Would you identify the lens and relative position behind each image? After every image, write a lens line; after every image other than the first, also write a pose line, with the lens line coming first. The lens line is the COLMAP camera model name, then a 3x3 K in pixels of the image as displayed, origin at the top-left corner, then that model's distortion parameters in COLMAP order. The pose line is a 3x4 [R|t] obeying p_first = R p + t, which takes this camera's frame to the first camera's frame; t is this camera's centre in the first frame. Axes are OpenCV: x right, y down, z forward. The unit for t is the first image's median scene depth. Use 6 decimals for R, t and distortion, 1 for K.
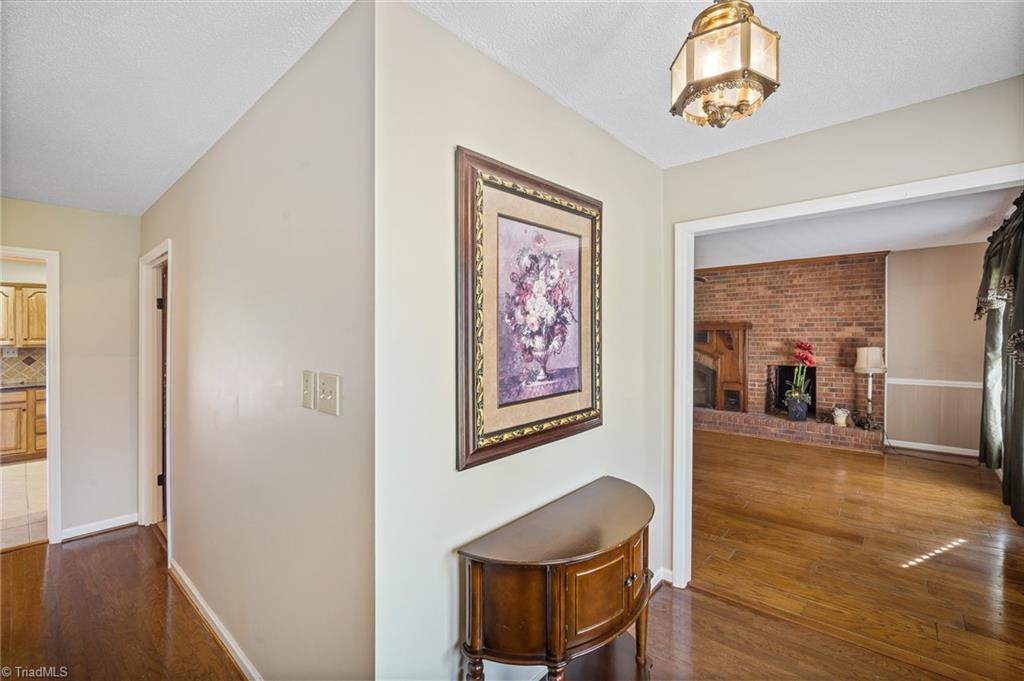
lens RADIAL K [[452.7, 0, 509.3], [0, 452.7, 344.6], [0, 0, 1]] dist [-0.013232, 0.004503]
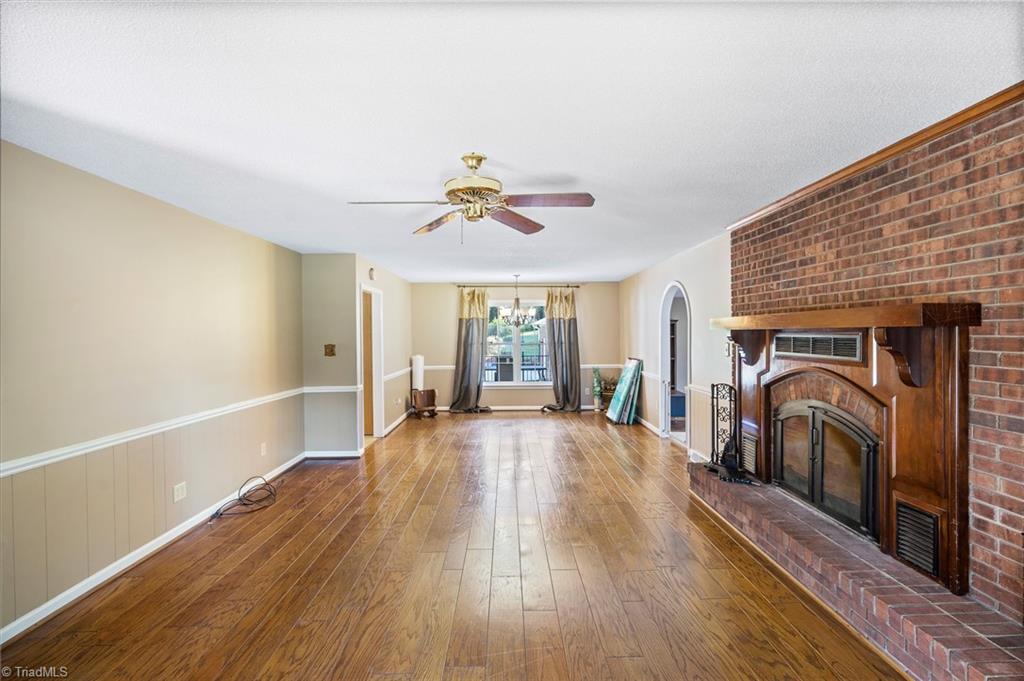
lens RADIAL K [[452.7, 0, 505.0], [0, 452.7, 340.8], [0, 0, 1]] dist [-0.013232, 0.004503]
pose [[0.671630, 0.012445, -0.740782, 0.599488], [-0.010981, 0.999916, 0.006842, -0.024064], [0.740805, 0.003539, 0.671711, 0.619986]]
